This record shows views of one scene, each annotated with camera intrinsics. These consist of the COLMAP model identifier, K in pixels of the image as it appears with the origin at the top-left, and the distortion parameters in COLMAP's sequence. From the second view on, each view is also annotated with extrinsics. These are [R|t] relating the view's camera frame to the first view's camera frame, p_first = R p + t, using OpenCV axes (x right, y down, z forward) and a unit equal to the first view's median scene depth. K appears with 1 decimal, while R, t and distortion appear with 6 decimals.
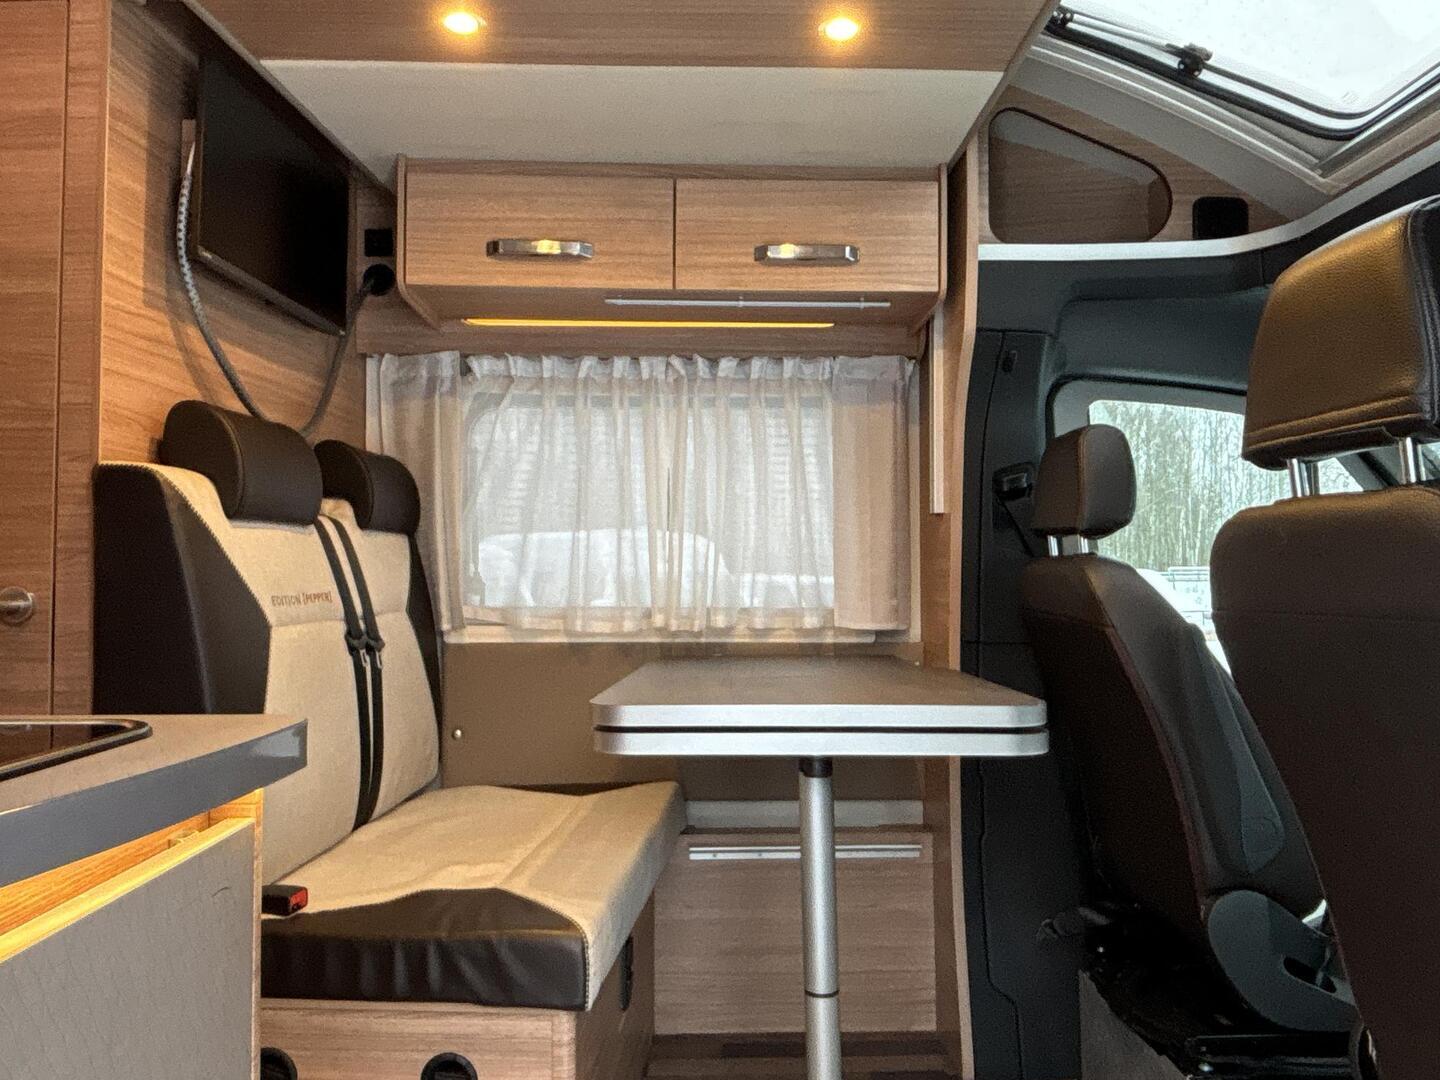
lens RADIAL K [[1045.7, 0, 721.2], [0, 1045.7, 540.8], [0, 0, 1]] dist [-0.001402, -0.000251]
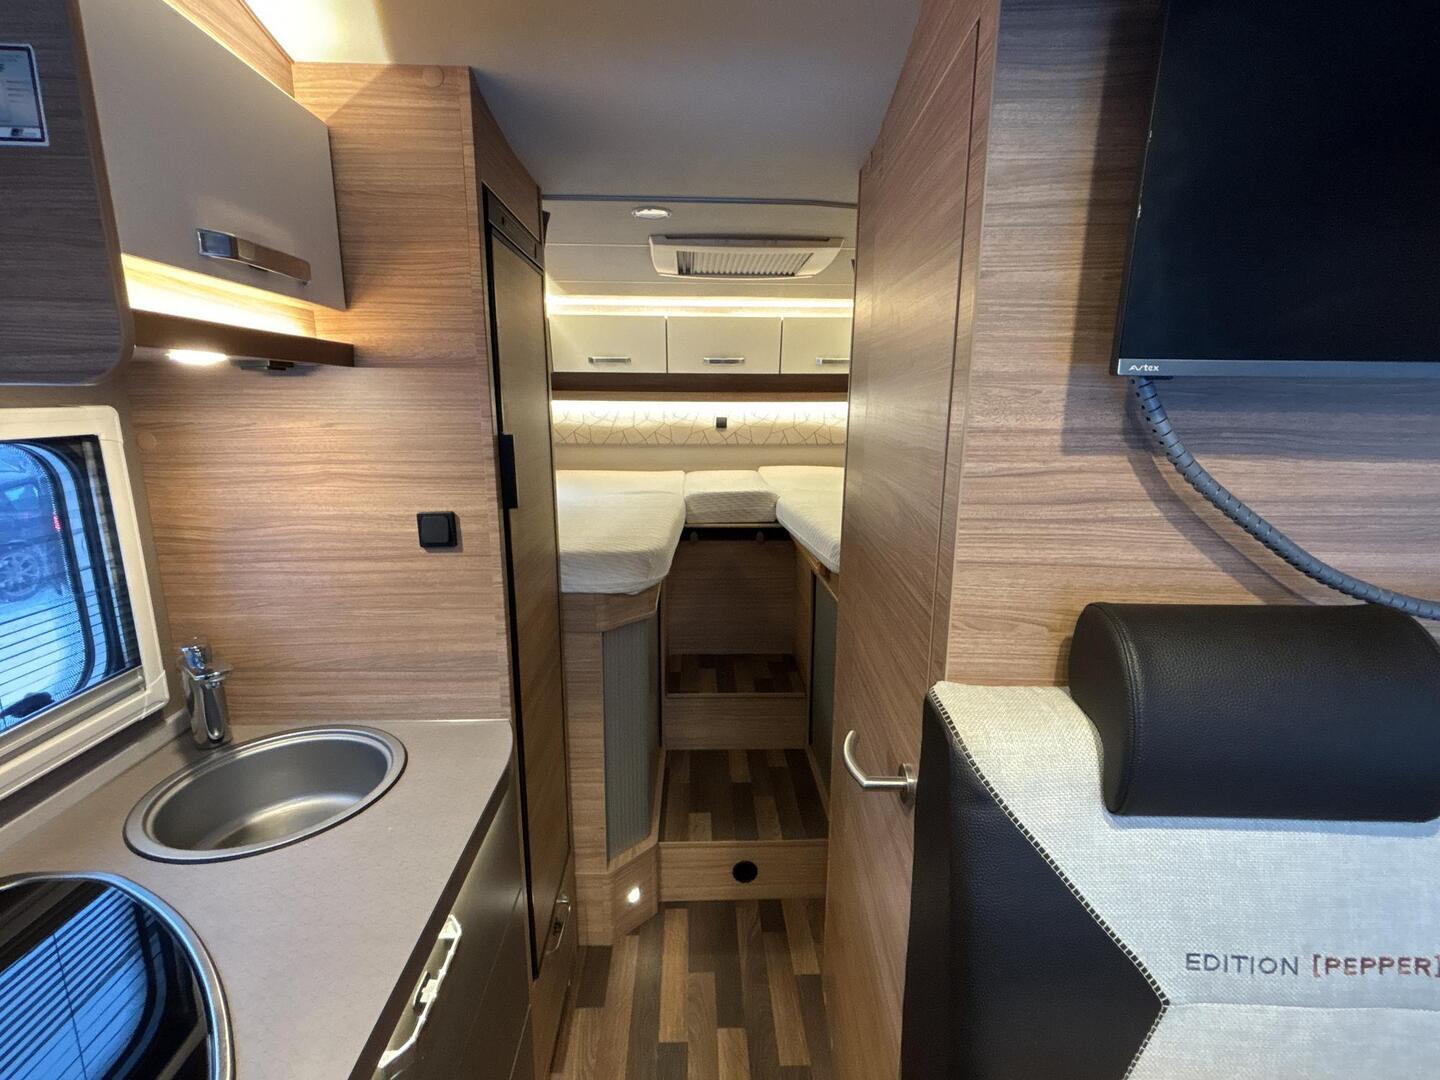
lens RADIAL K [[661.9, 0, 710.2], [0, 661.9, 542.5], [0, 0, 1]] dist [-0.006859, 0.000311]
pose [[0.026605, 0.209519, -0.977443, -0.130470], [0.010248, 0.977680, 0.209849, -0.262539], [0.999594, -0.015599, 0.023864, 0.765356]]
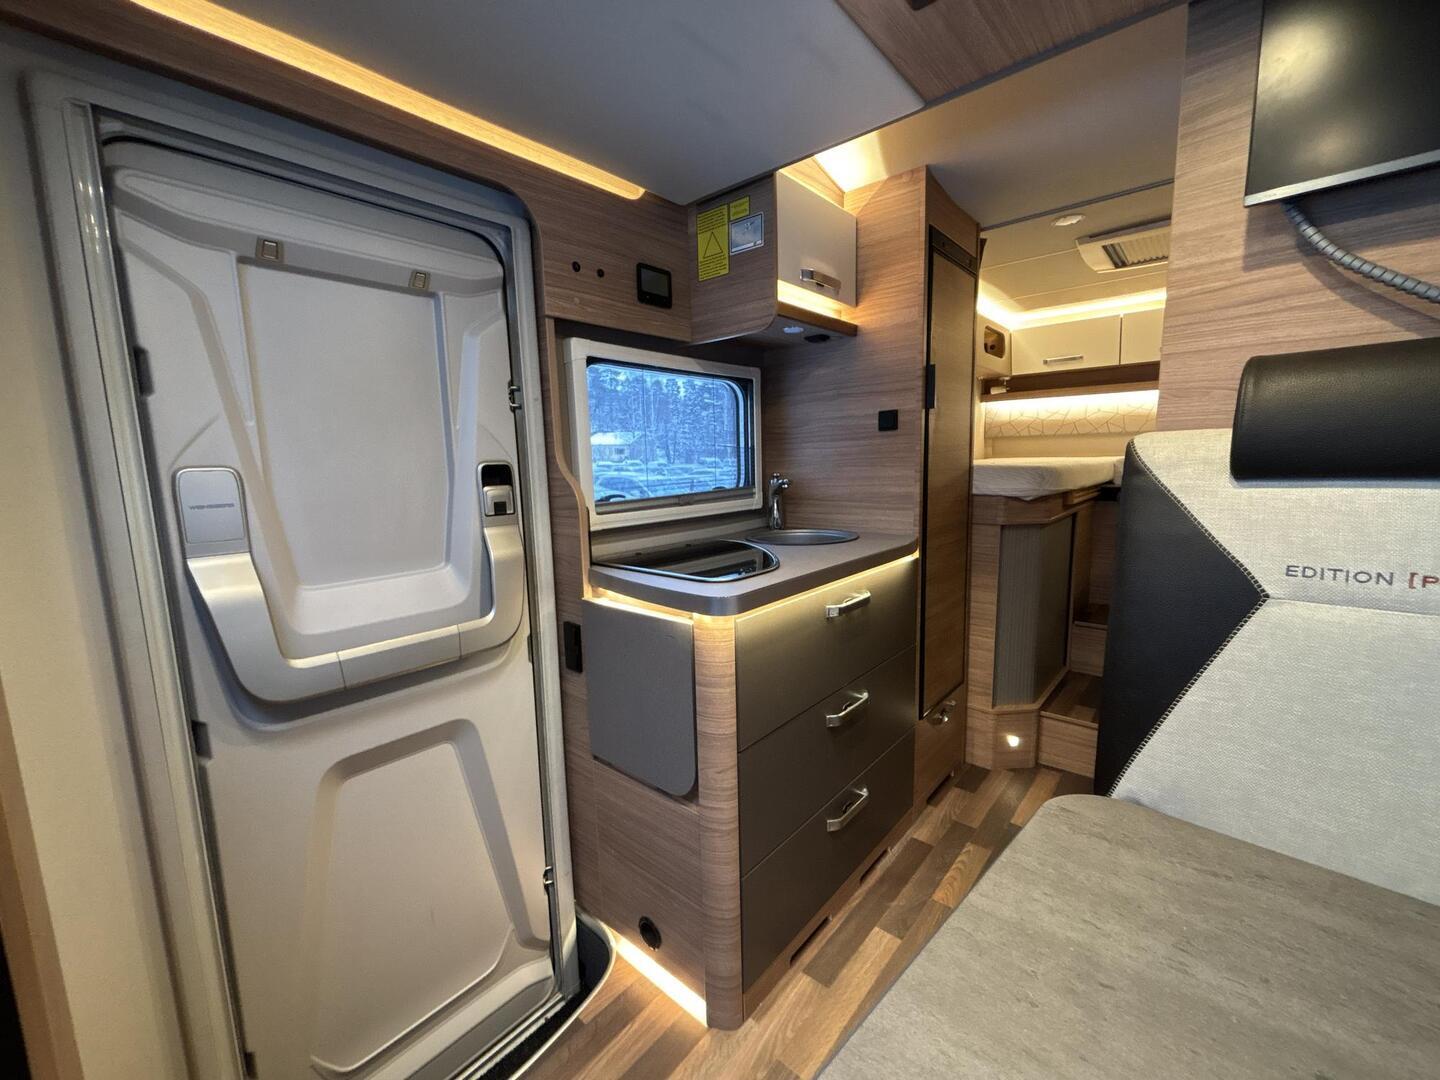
lens RADIAL K [[579.4, 0, 722.5], [0, 579.4, 541.2], [0, 0, 1]] dist [0.008582, -0.000759]
pose [[-0.653774, 0.123885, -0.746479, 0.268351], [0.036183, 0.990497, 0.132693, -0.053588], [0.755824, 0.059741, -0.652044, 1.006242]]
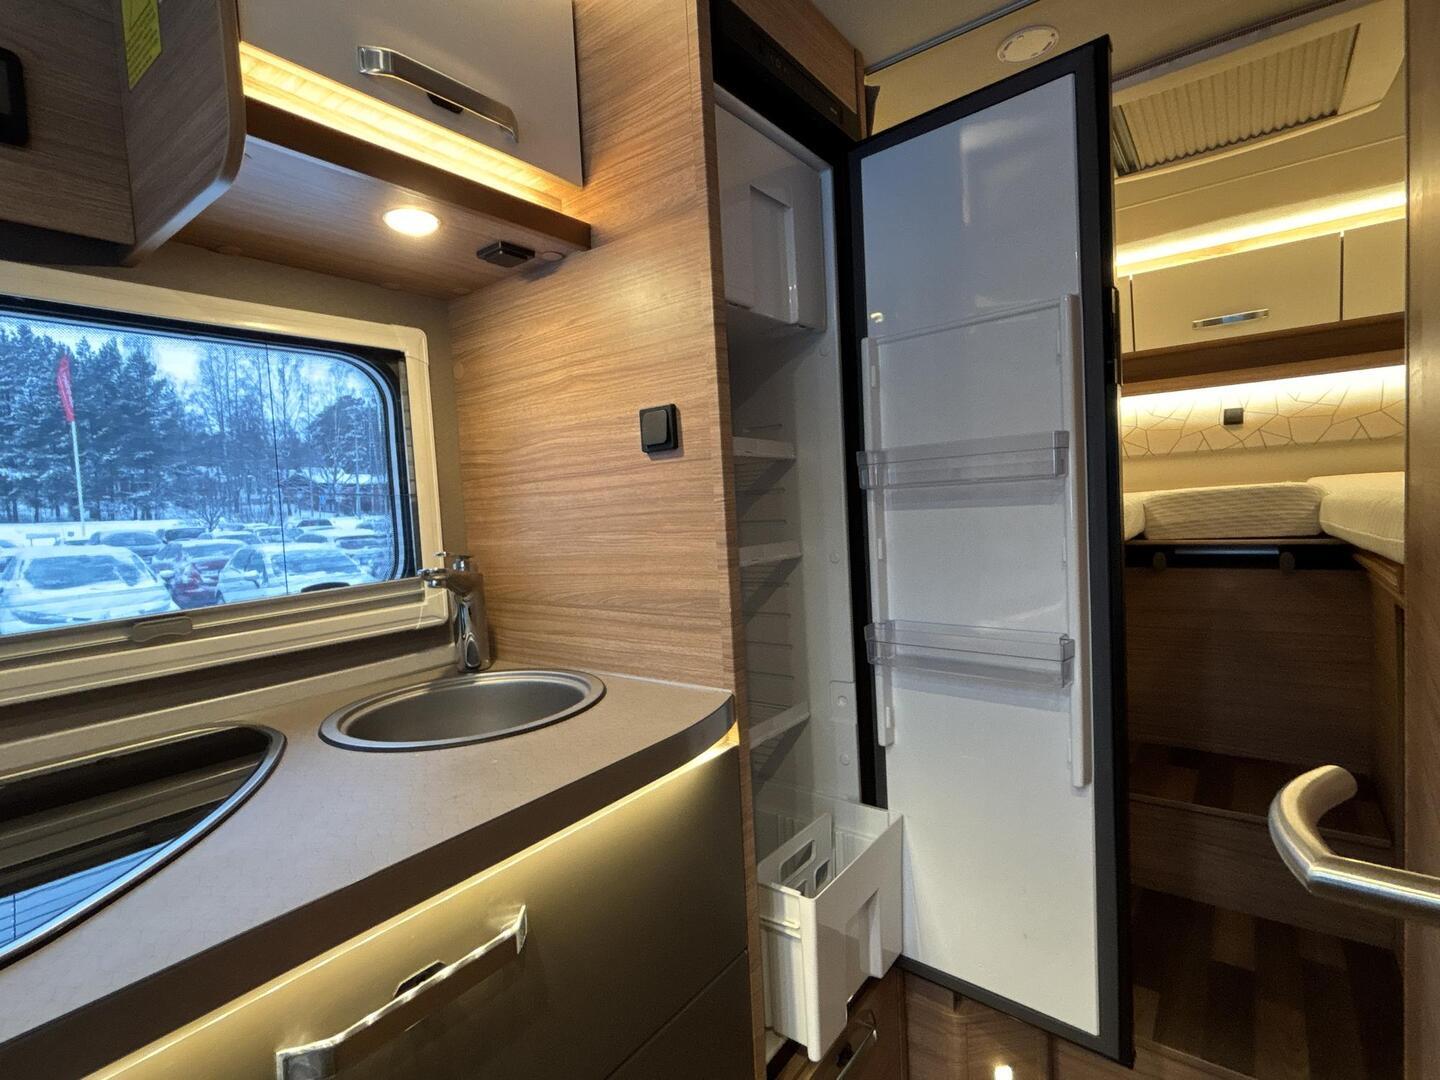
lens RADIAL K [[699.4, 0, 716.2], [0, 699.4, 539.3], [0, 0, 1]] dist [0.009332, -0.001944]
pose [[-0.606172, 0.073249, -0.791954, -0.384037], [0.063514, 0.997028, 0.043602, -0.053648], [0.792794, -0.023870, -0.609022, 0.897856]]
